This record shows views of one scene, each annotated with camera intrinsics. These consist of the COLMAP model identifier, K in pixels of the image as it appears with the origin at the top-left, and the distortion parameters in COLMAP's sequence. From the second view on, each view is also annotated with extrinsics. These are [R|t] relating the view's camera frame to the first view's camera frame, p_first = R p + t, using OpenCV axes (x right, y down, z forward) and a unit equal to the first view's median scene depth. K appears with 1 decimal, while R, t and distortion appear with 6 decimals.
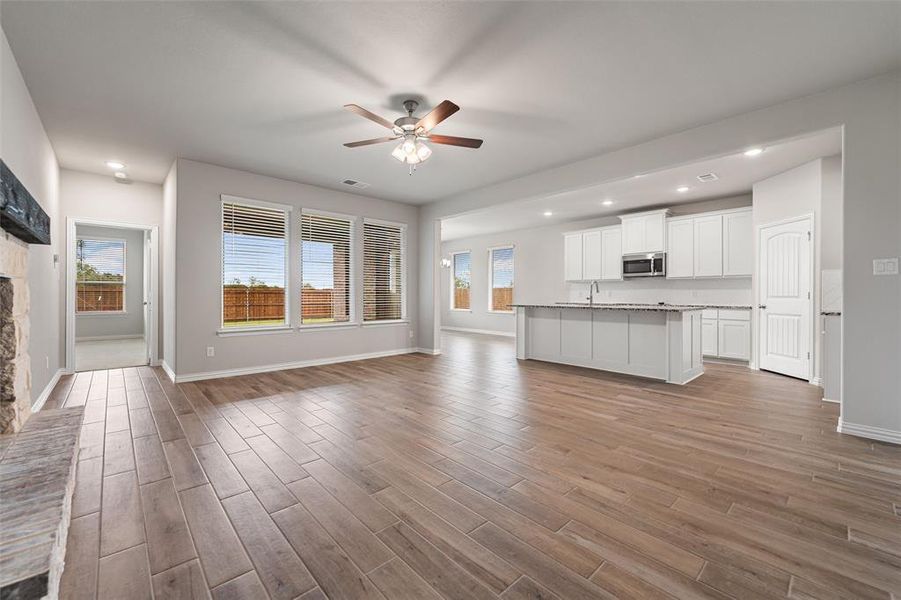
lens RADIAL K [[364.8, 0, 449.3], [0, 364.8, 297.8], [0, 0, 1]] dist [0.001001, 0.000053]
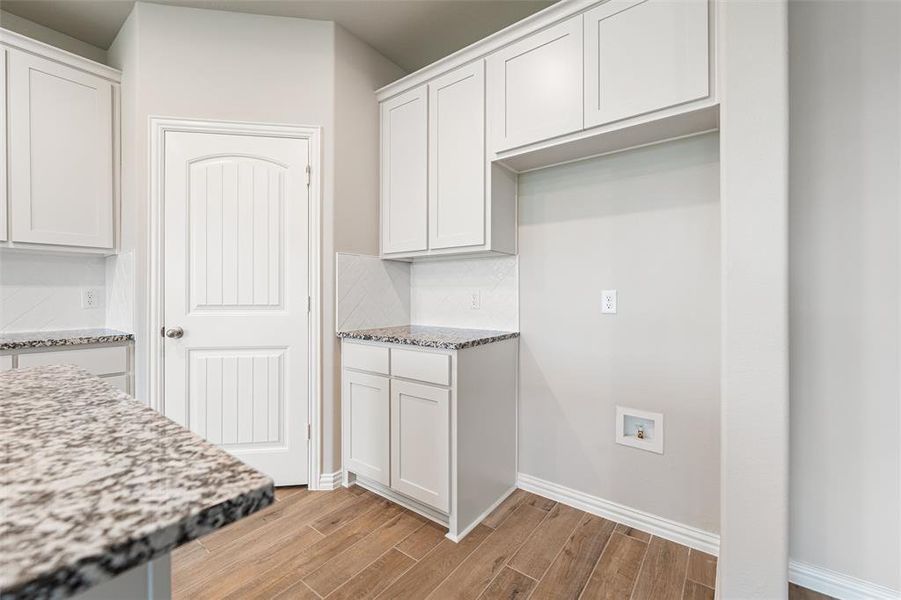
lens RADIAL K [[369.4, 0, 449.5], [0, 369.4, 290.3], [0, 0, 1]] dist [-0.000859, 0.000090]
pose [[-0.174822, 0.001733, 0.984598, 0.377603], [0.009814, 0.999952, -0.000017, -0.016254], [-0.984551, 0.009660, -0.174831, 0.700413]]
